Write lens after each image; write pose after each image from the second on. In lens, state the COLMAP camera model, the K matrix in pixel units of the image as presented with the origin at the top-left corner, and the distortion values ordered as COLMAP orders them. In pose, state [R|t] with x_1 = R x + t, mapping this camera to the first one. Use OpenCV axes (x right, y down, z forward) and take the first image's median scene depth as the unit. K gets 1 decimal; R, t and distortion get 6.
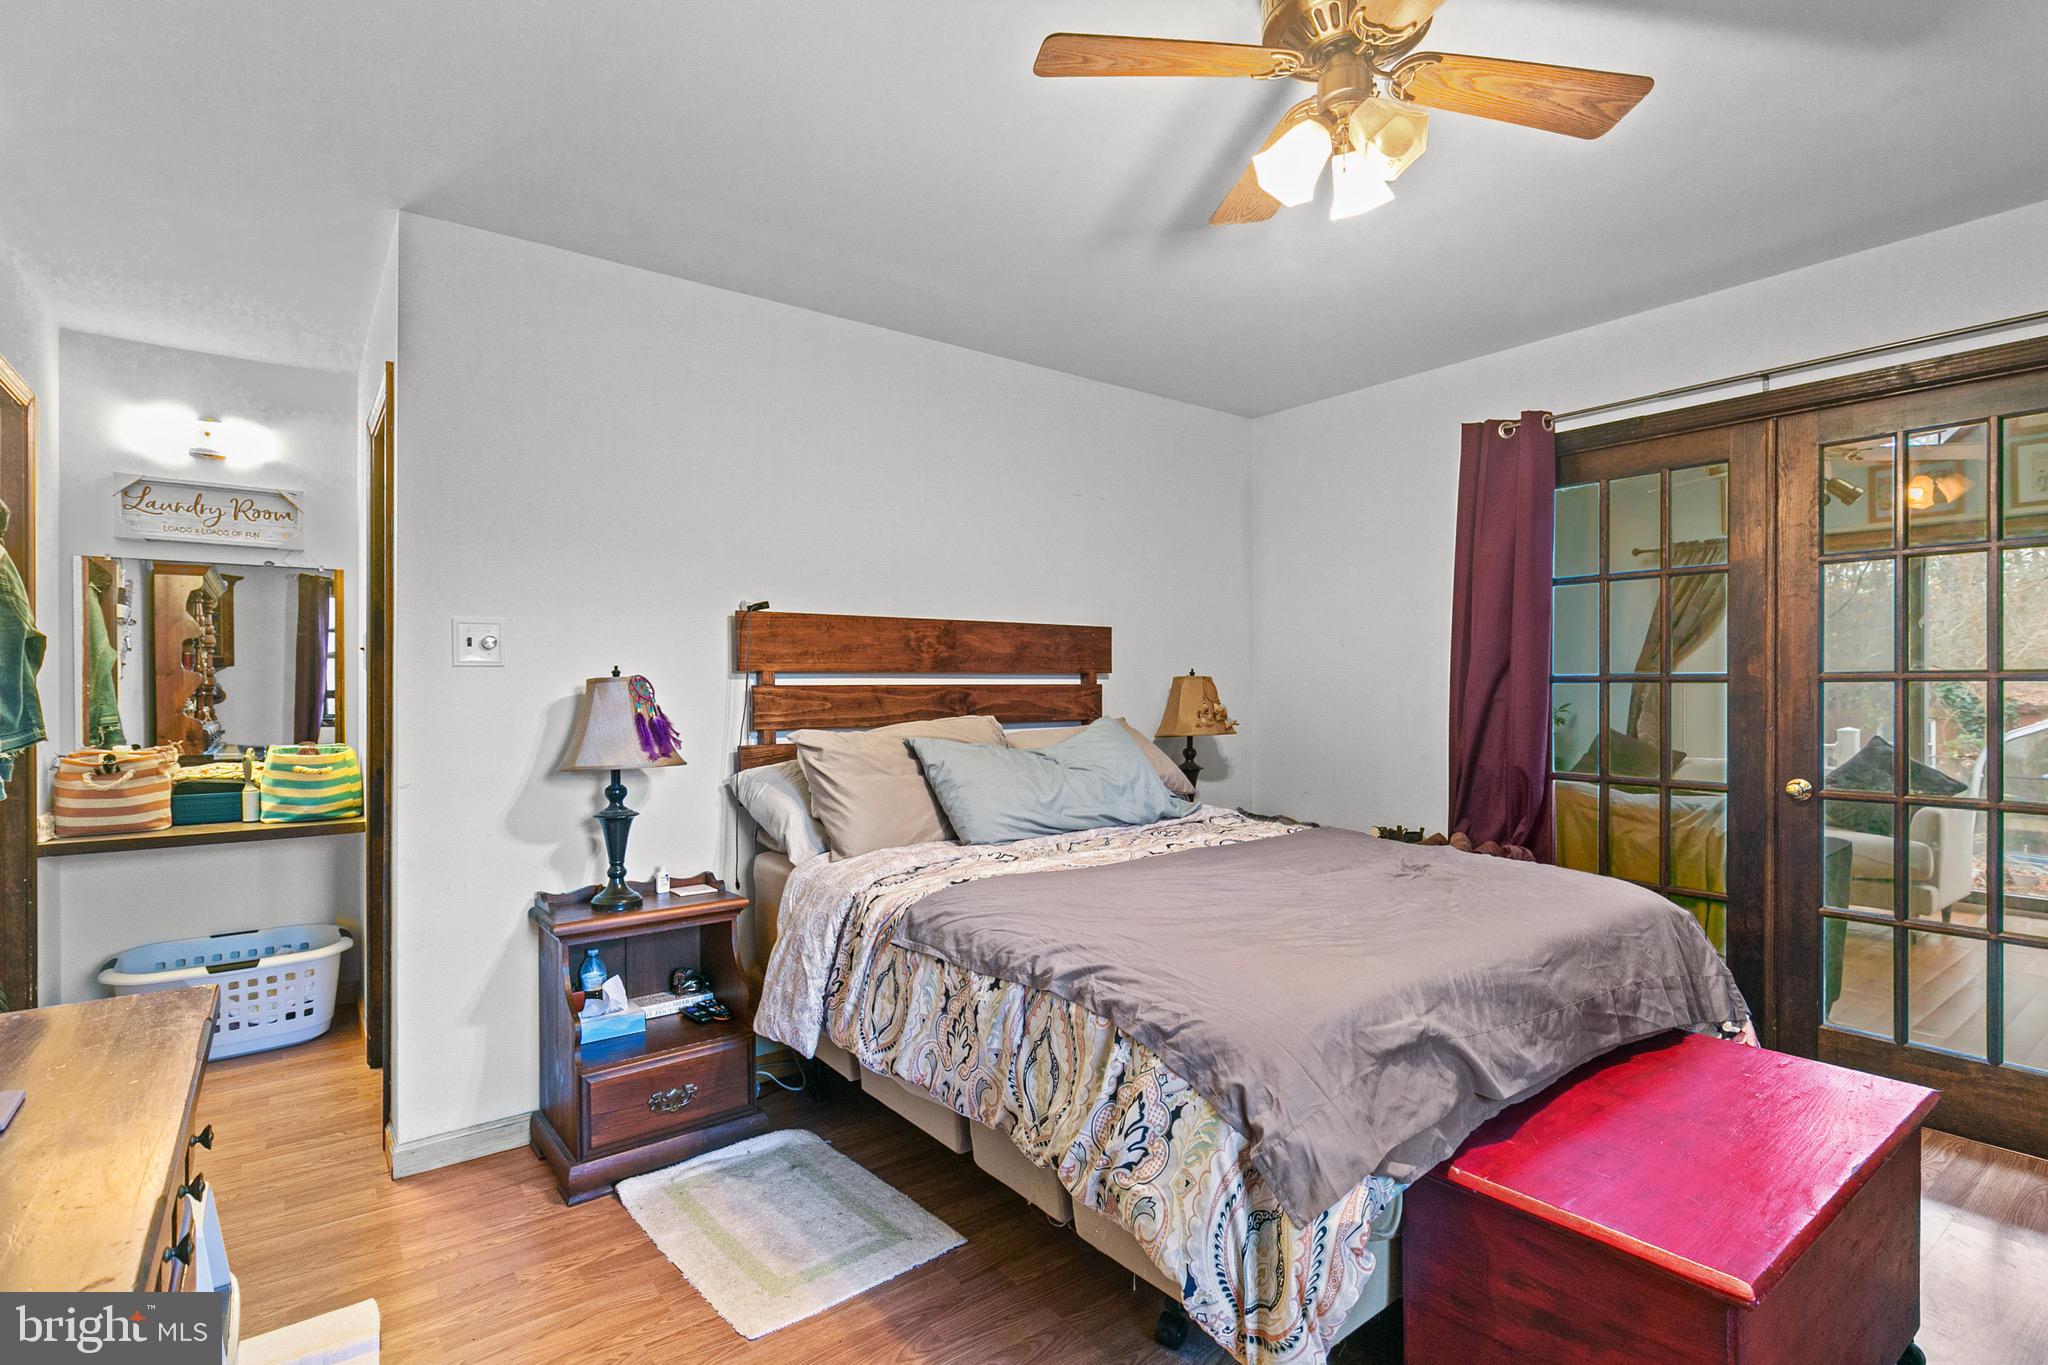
lens RADIAL K [[984.1, 0, 1049.2], [0, 984.1, 687.6], [0, 0, 1]] dist [-0.018550, -0.000217]
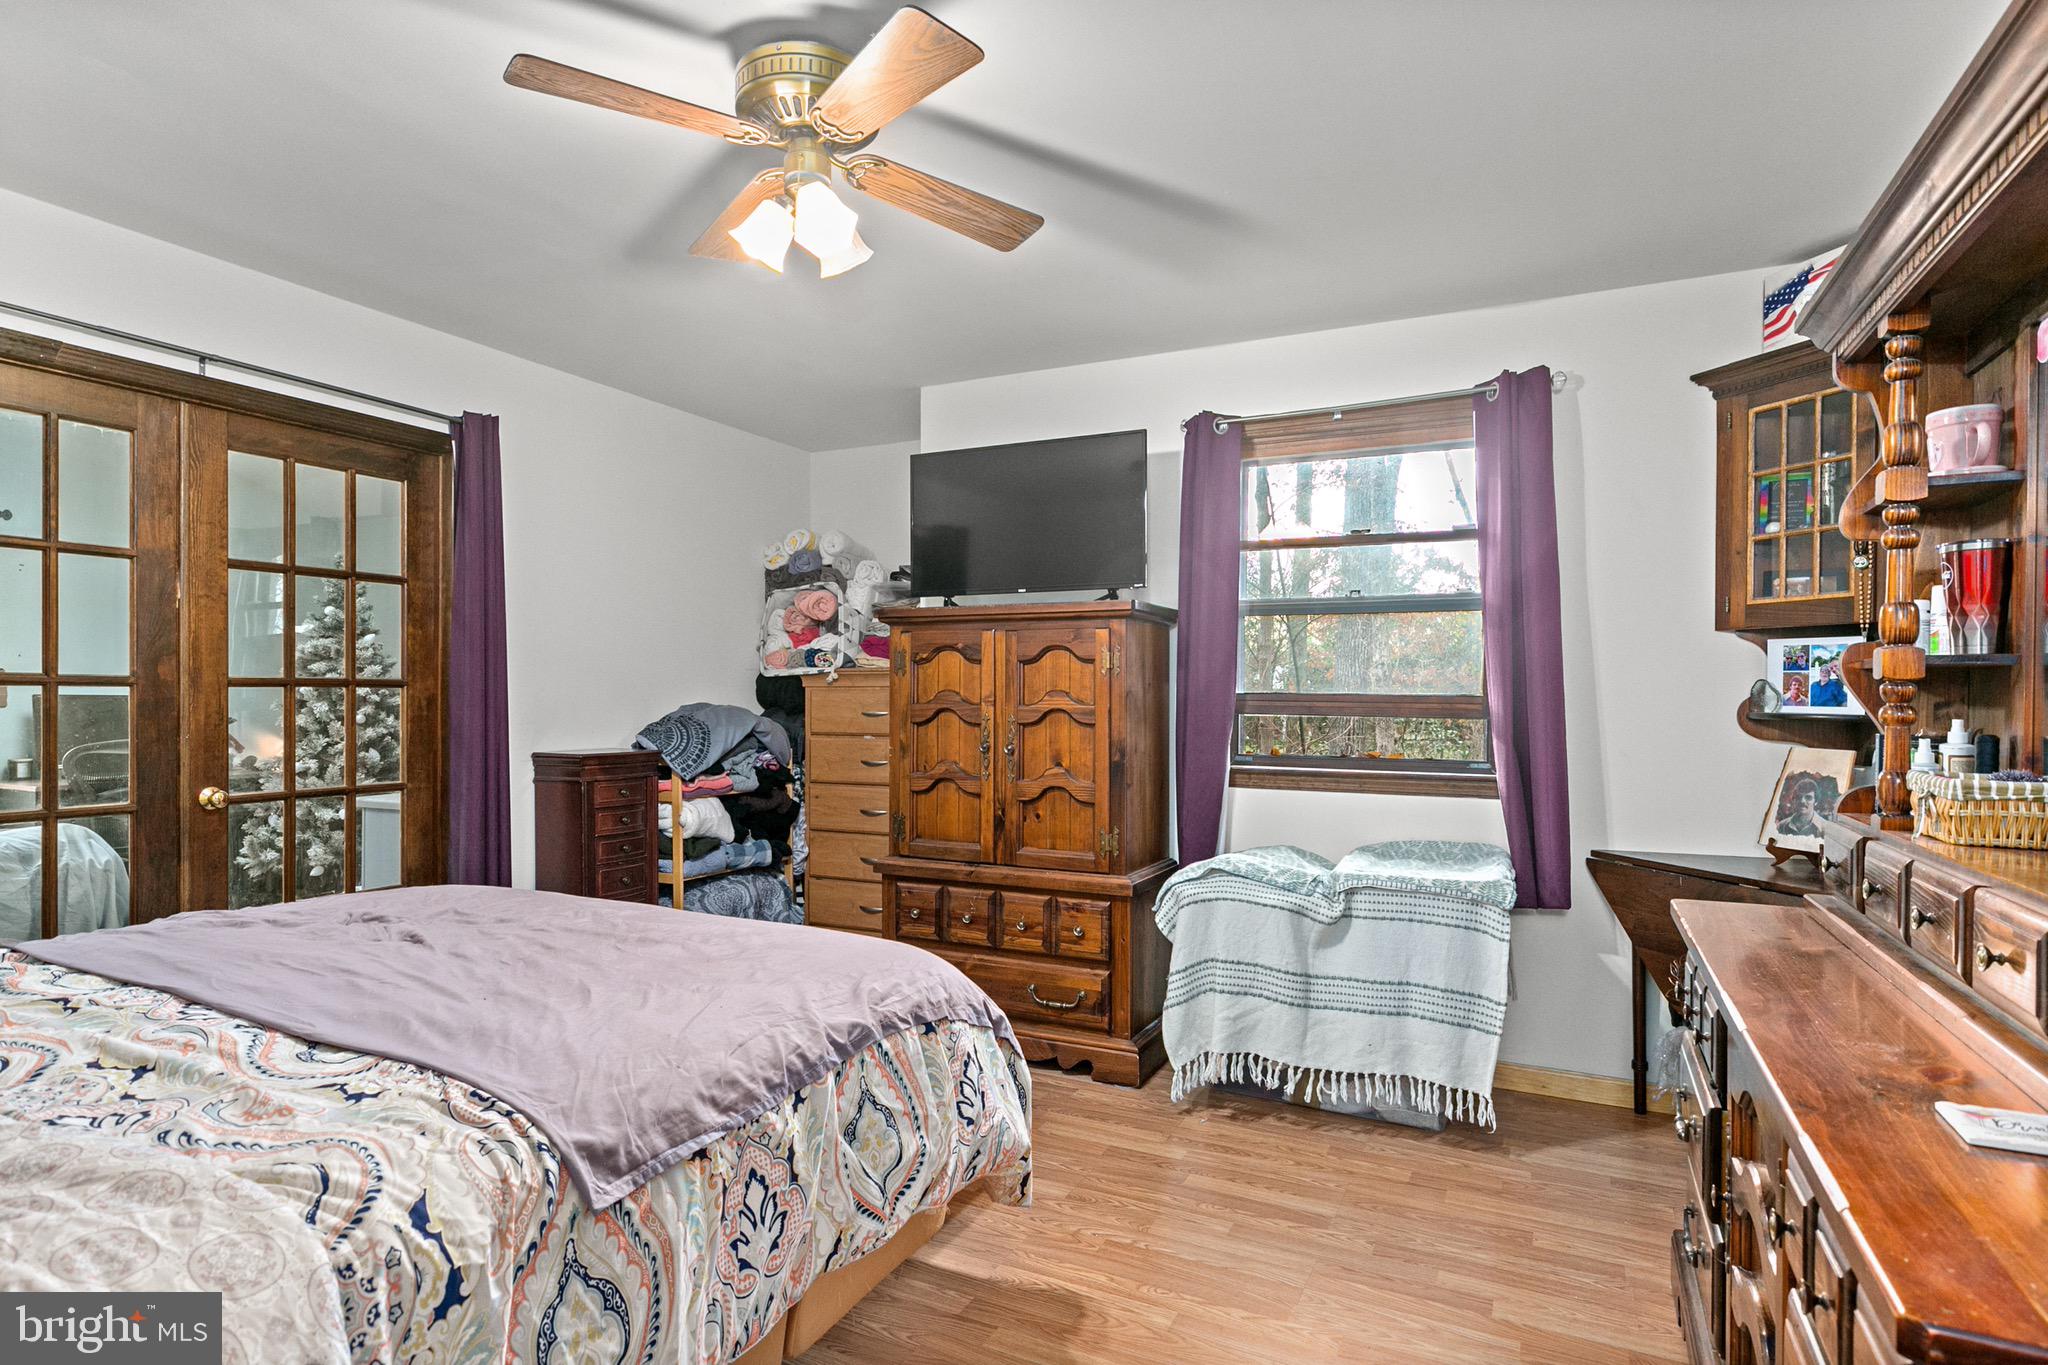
lens RADIAL K [[1072.3, 0, 1008.3], [0, 1072.3, 686.8], [0, 0, 1]] dist [0.002493, -0.000776]
pose [[-0.427758, 0.001205, 0.903892, -0.515949], [0.001679, 0.999998, -0.000538, -0.003662], [-0.903892, 0.001287, -0.427760, 0.730359]]
